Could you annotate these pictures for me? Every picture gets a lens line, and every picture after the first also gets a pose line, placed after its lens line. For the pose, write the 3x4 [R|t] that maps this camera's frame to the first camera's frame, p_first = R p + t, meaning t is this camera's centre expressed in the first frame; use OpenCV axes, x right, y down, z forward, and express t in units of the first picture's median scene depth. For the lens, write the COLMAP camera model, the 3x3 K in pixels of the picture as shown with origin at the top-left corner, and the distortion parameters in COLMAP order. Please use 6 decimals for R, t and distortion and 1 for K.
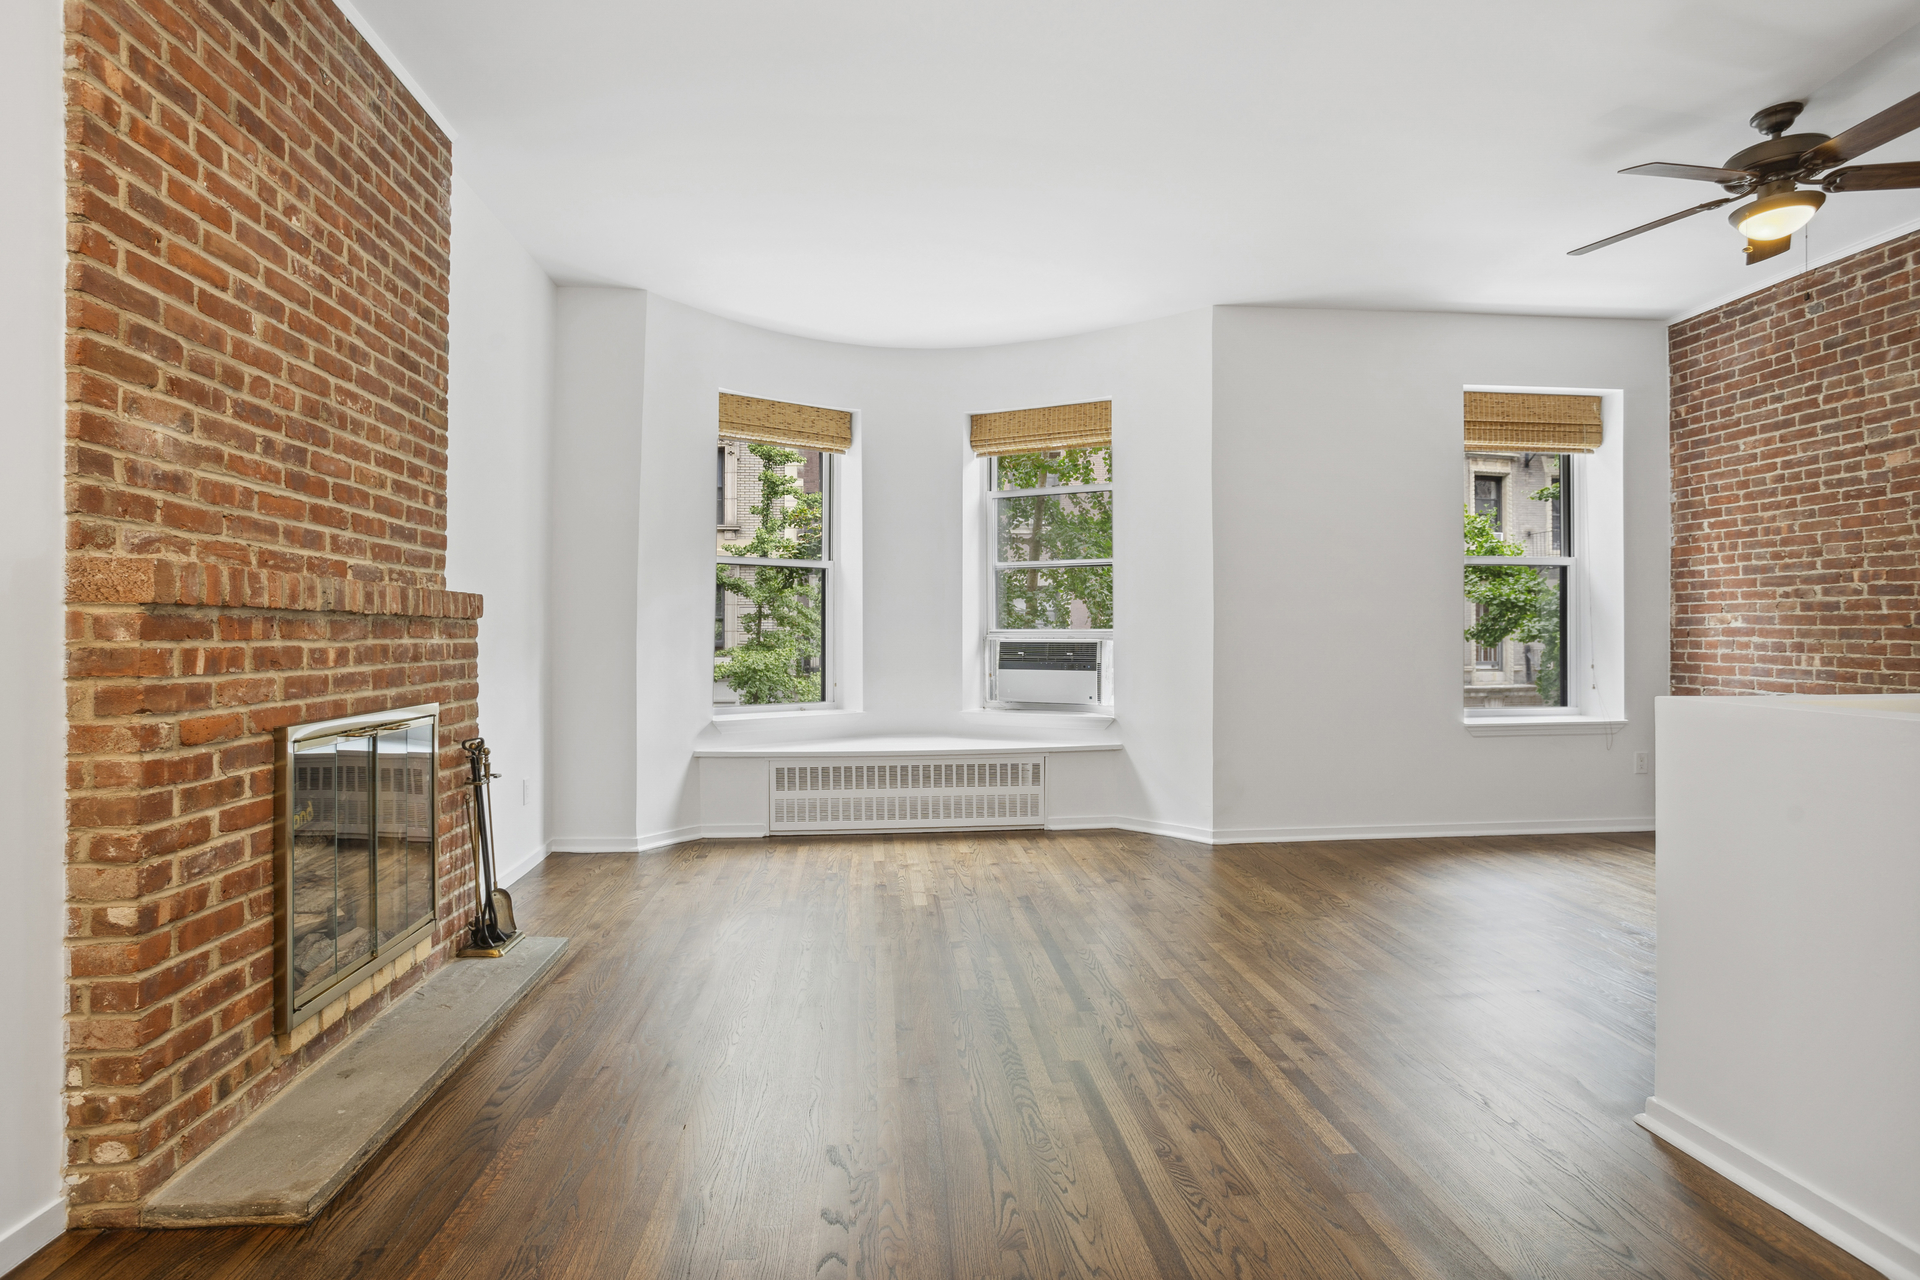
lens RADIAL K [[954.9, 0, 960.0], [0, 954.9, 640.0], [0, 0, 1]] dist [-0.000238, -0.000113]
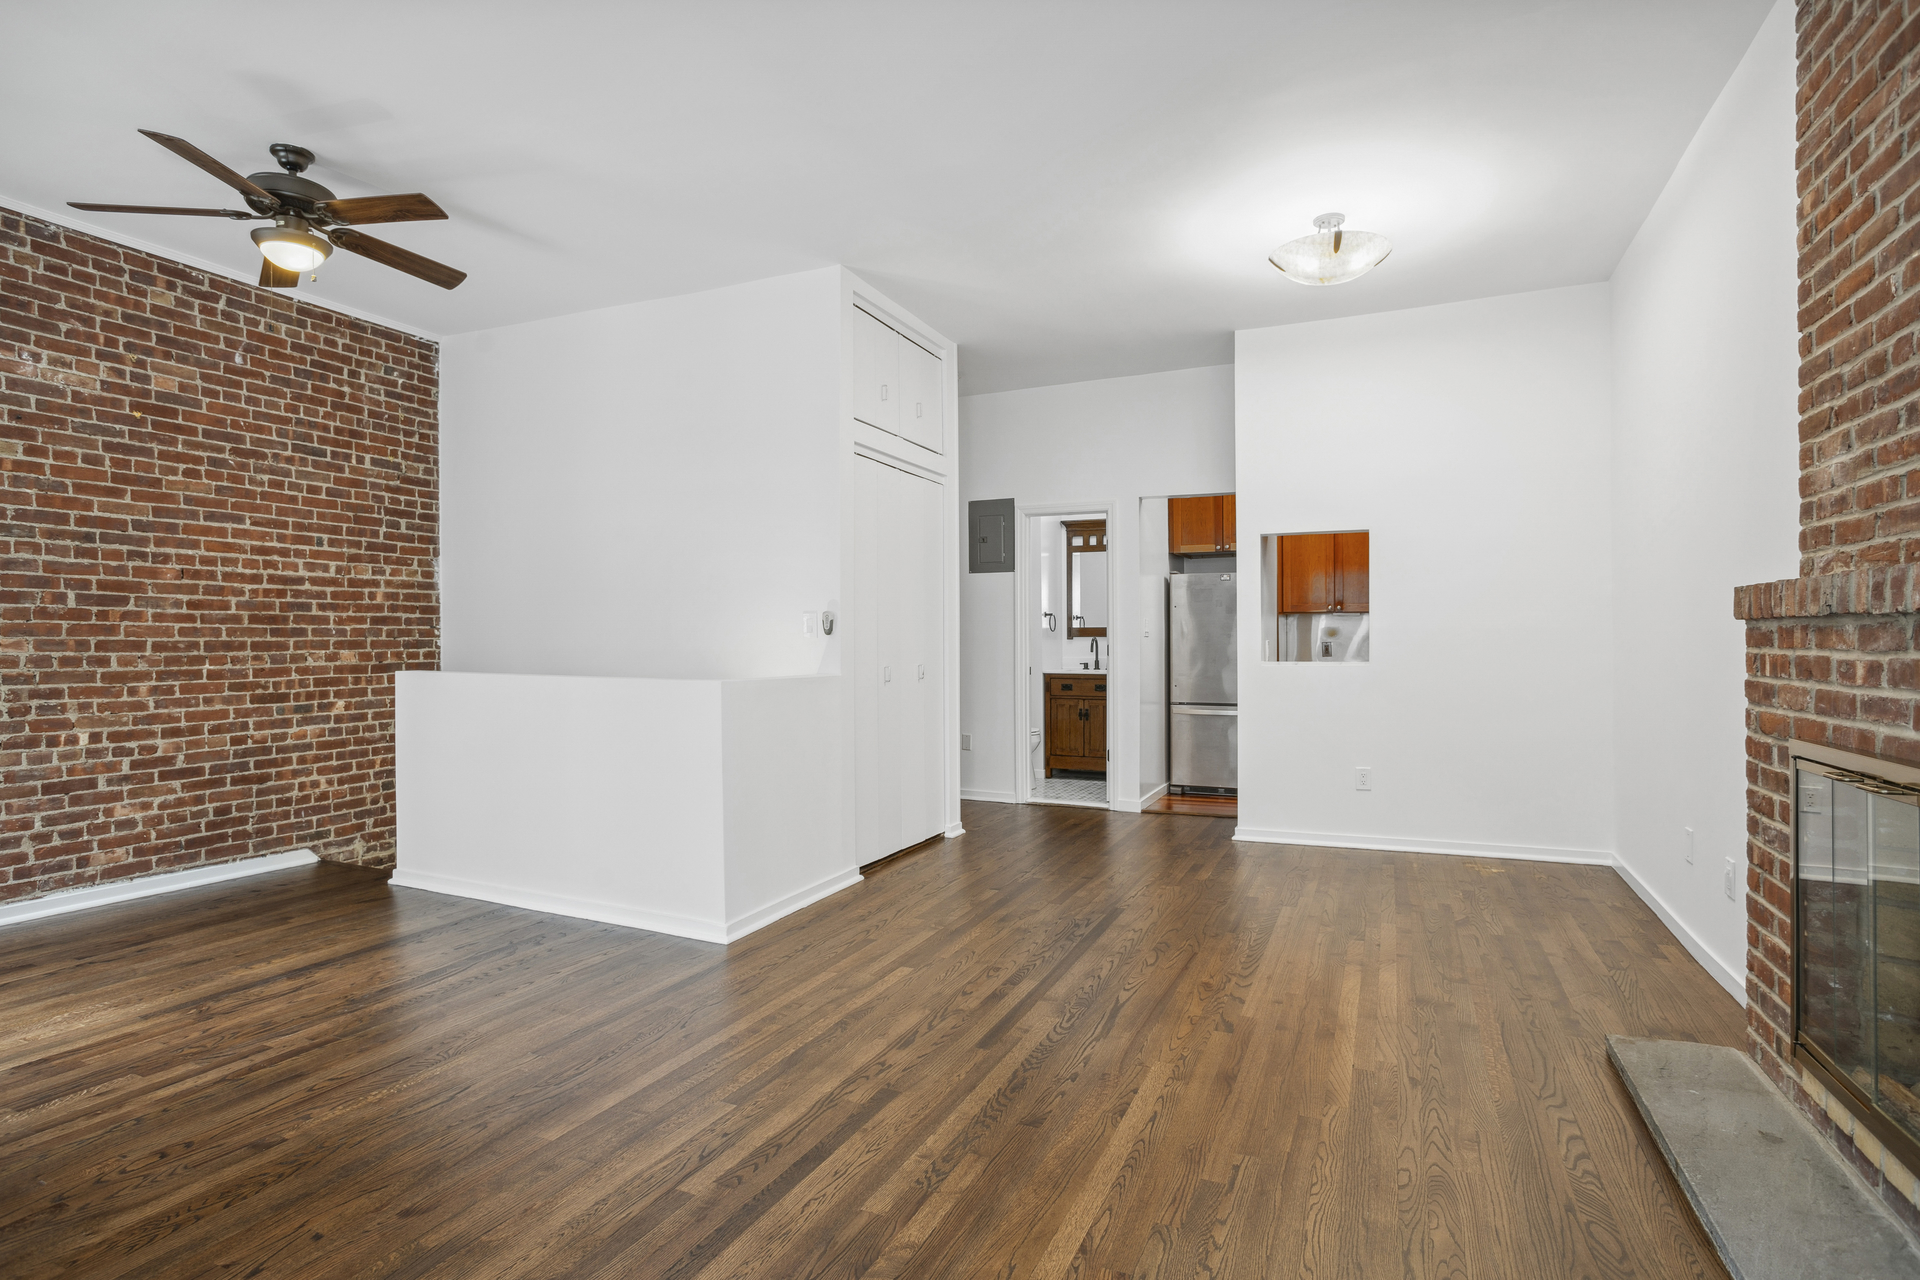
lens RADIAL K [[954.9, 0, 960.0], [0, 954.9, 640.0], [0, 0, 1]] dist [-0.000238, -0.000113]
pose [[-0.868096, 0.001777, 0.496393, -0.407366], [0.005204, 0.999971, 0.005521, -0.016894], [-0.496369, 0.007376, -0.868080, 2.029001]]
